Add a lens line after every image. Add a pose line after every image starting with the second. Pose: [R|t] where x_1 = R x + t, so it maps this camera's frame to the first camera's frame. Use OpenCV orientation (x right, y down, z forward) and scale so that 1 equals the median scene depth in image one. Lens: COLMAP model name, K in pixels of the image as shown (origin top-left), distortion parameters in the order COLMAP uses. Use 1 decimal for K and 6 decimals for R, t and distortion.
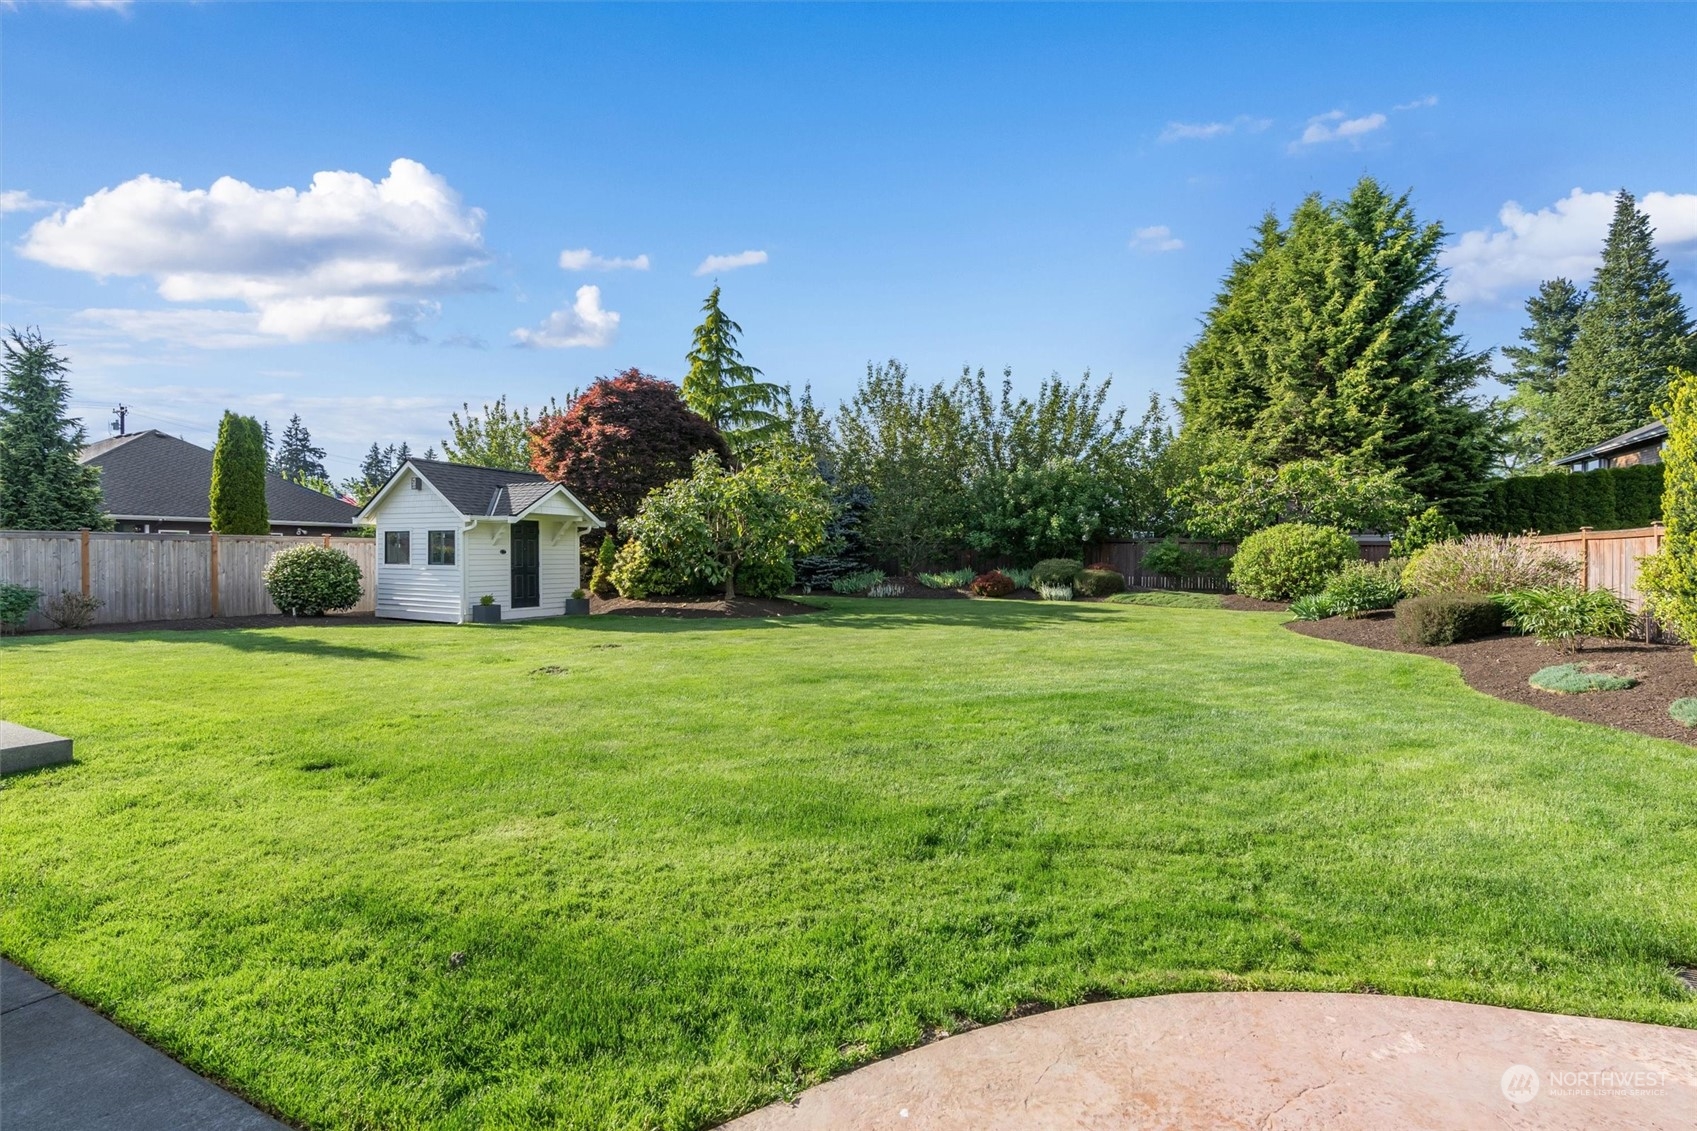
lens RADIAL K [[775.6, 0, 843.5], [0, 775.6, 558.0], [0, 0, 1]] dist [-0.005108, 0.000487]
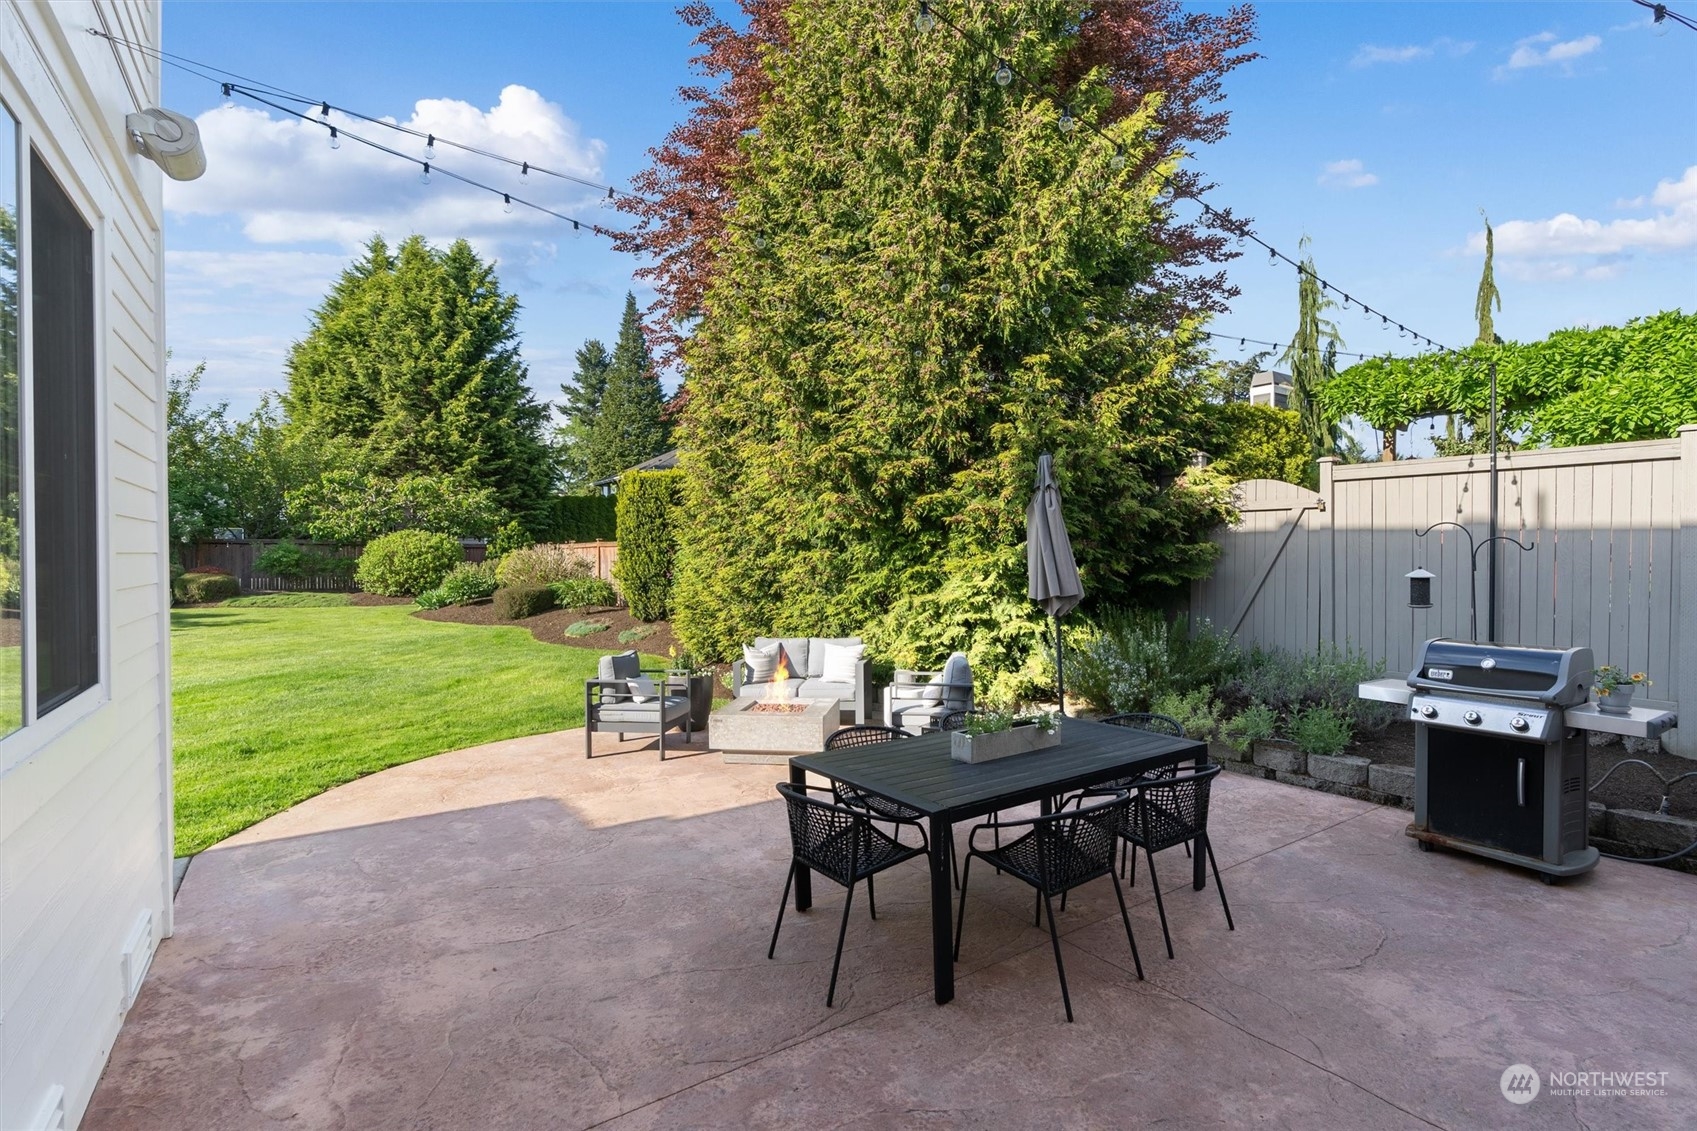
lens RADIAL K [[775.6, 0, 855.9], [0, 775.6, 566.5], [0, 0, 1]] dist [-0.005108, 0.000487]
pose [[0.483609, -0.019981, 0.875056, -0.097551], [0.005924, 0.999791, 0.019556, -0.006178], [-0.875264, -0.004273, 0.483626, -0.127253]]
